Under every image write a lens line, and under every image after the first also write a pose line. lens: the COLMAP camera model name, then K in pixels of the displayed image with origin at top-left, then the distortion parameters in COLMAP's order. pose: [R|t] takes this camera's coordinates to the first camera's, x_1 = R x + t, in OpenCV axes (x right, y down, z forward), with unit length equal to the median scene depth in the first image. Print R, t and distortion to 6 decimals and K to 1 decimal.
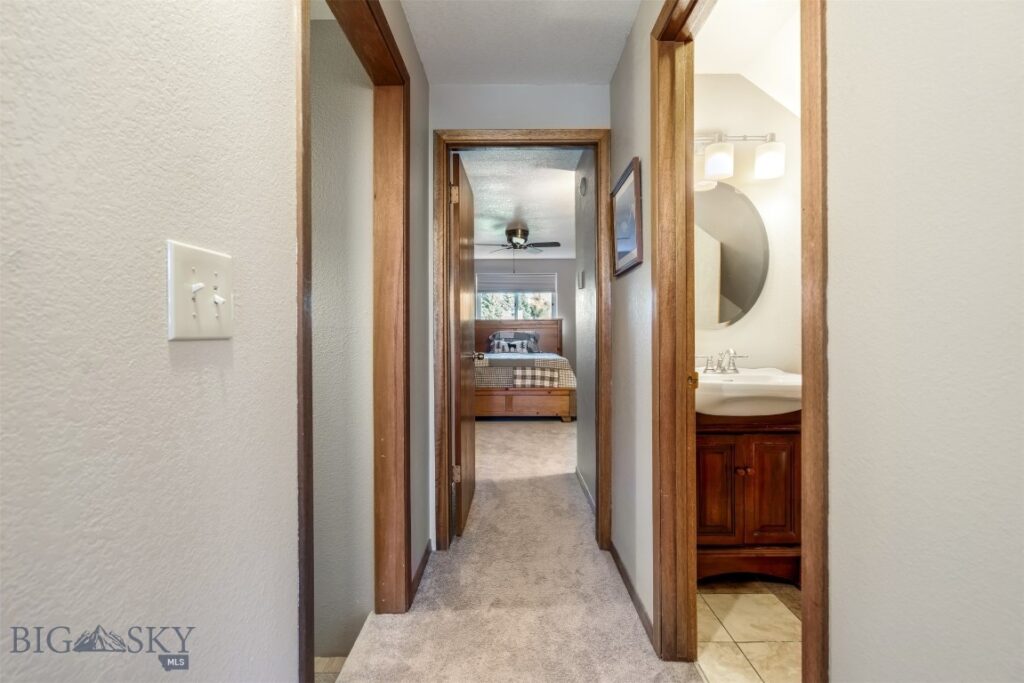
lens RADIAL K [[471.2, 0, 510.1], [0, 471.2, 333.4], [0, 0, 1]] dist [-0.001773, 0.000495]
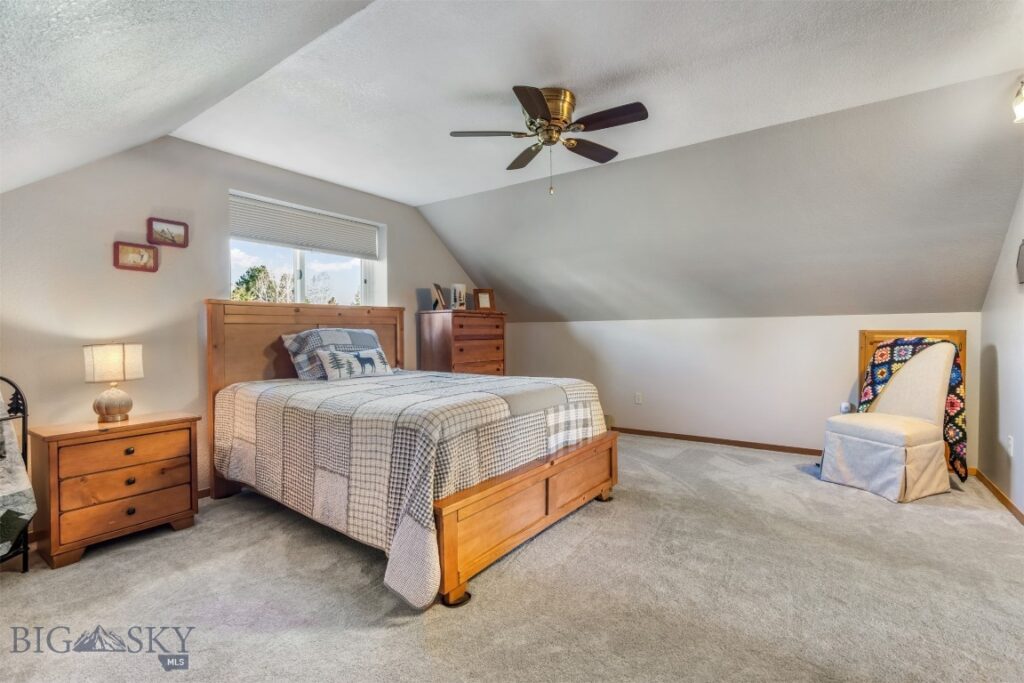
lens RADIAL K [[471.2, 0, 510.1], [0, 471.2, 333.4], [0, 0, 1]] dist [-0.001773, 0.000495]
pose [[0.566500, -0.004721, 0.824048, -0.356884], [0.006842, 0.999976, 0.001025, -0.000217], [-0.824033, 0.005057, 0.566519, 0.743976]]
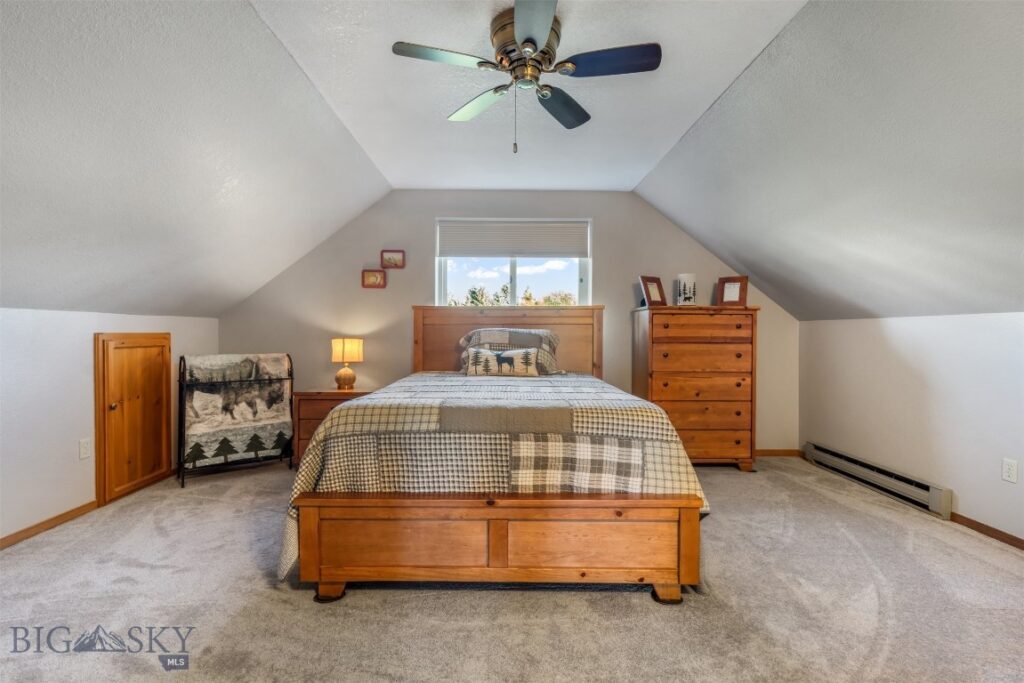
lens RADIAL K [[471.2, 0, 510.1], [0, 471.2, 333.4], [0, 0, 1]] dist [-0.001773, 0.000495]
pose [[0.999754, 0.006273, 0.021261, -0.001134], [-0.006258, 0.999980, -0.000796, -0.000206], [-0.021266, 0.000663, 0.999774, 0.631710]]
